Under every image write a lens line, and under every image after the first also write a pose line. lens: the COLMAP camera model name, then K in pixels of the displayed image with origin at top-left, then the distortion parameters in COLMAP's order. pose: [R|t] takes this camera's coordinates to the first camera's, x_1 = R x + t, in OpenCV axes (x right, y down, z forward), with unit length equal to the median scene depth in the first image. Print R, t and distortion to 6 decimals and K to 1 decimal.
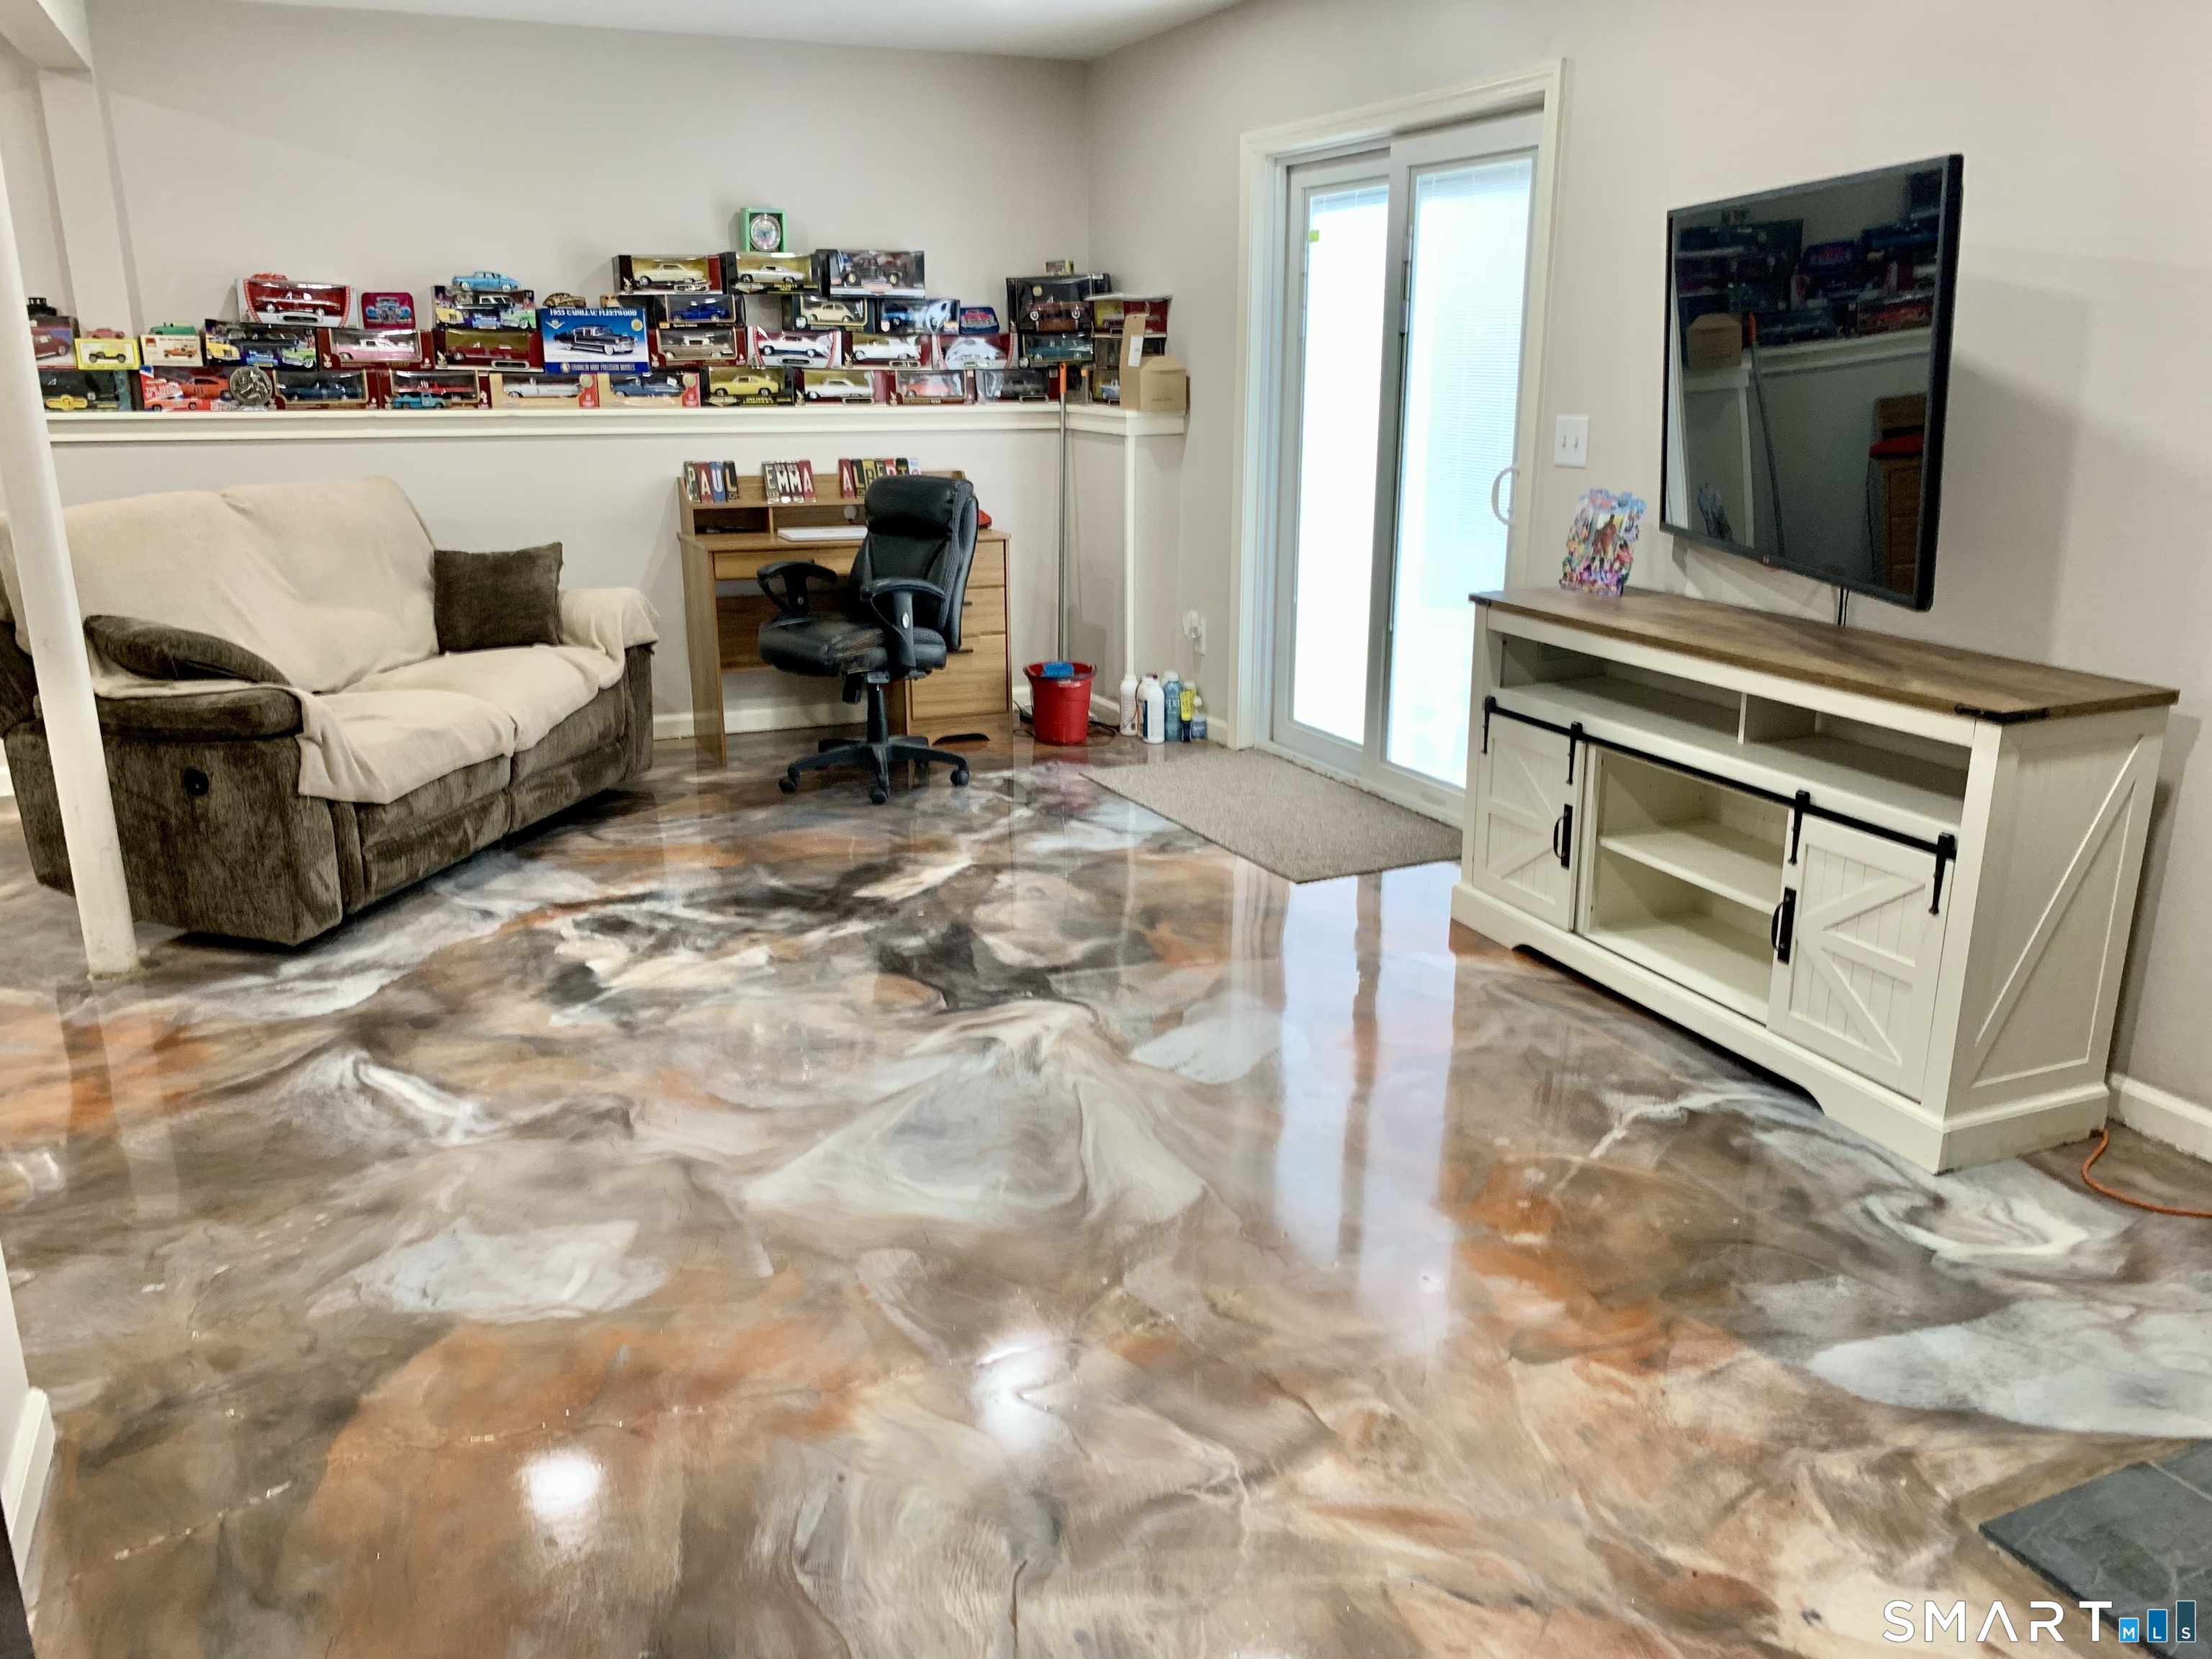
lens RADIAL K [[1696.2, 0, 1106.0], [0, 1696.2, 829.5], [0, 0, 1]] dist [0.000423, -0.004223]
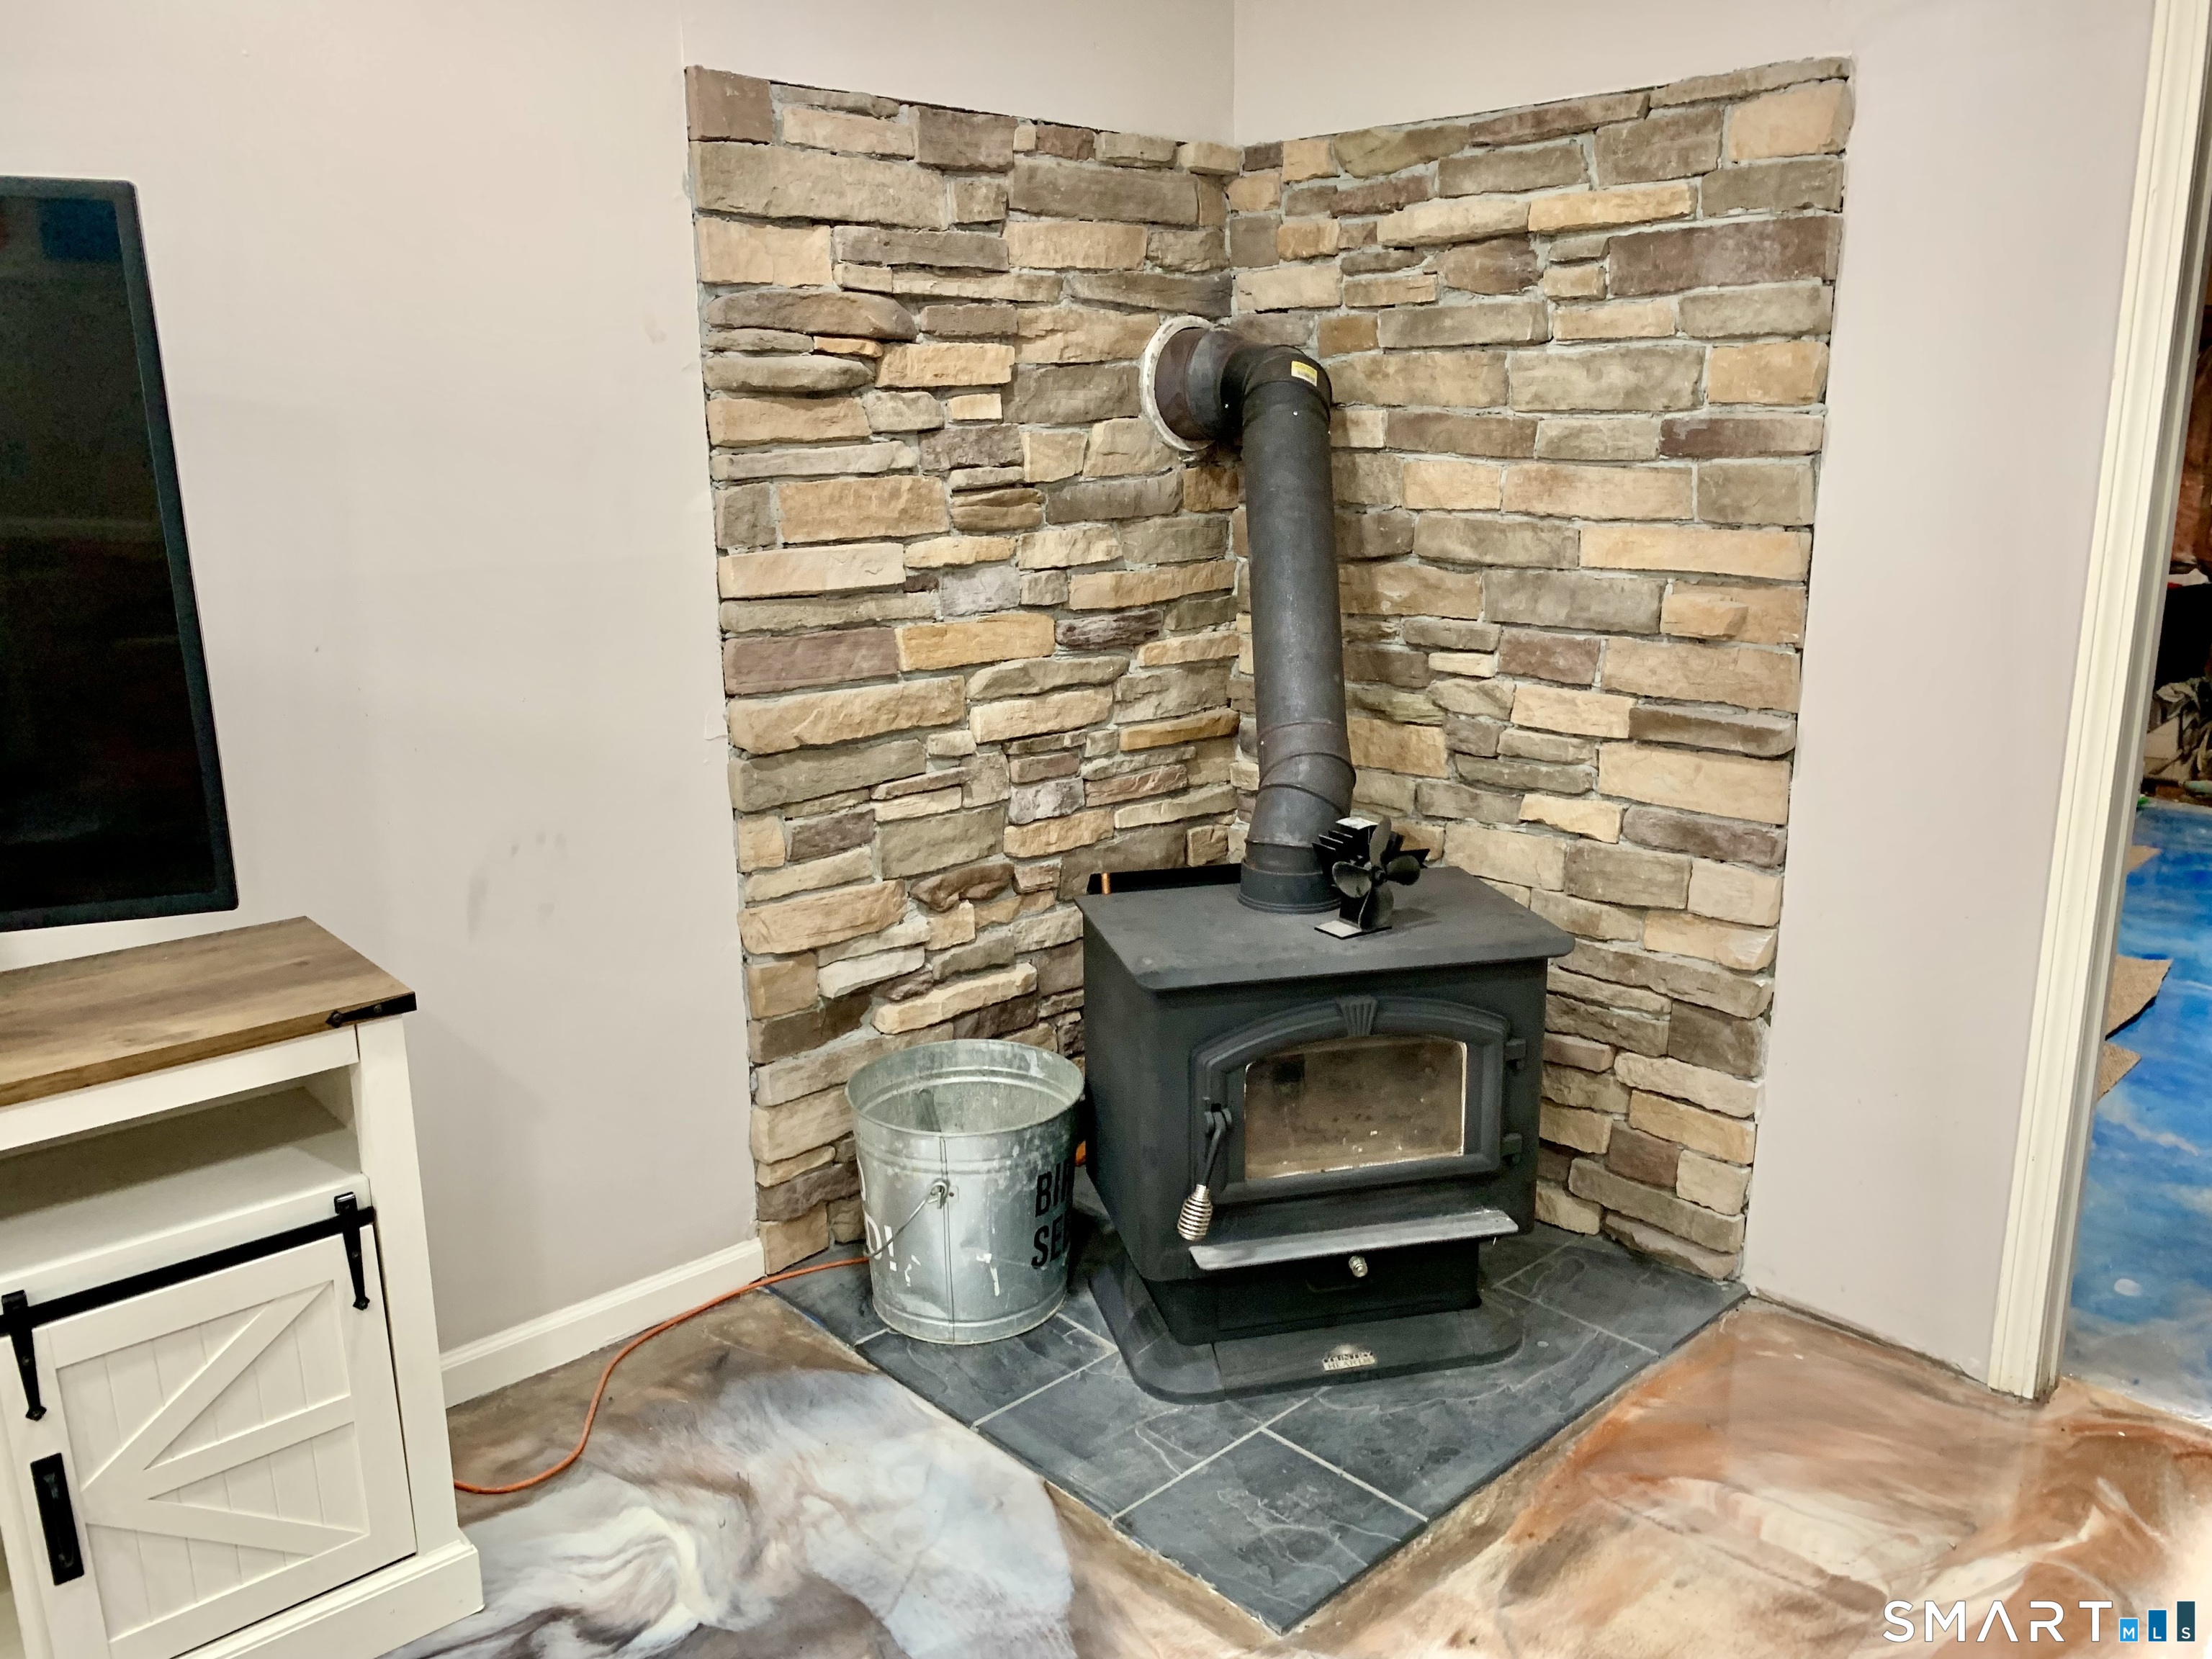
lens RADIAL K [[1696.2, 0, 1106.0], [0, 1696.2, 829.5], [0, 0, 1]] dist [0.000423, -0.004223]
pose [[-0.326088, -0.210182, 0.921678, -0.186456], [0.275988, 0.911329, 0.305467, -0.237835], [-0.904155, 0.353981, -0.239166, 0.781236]]
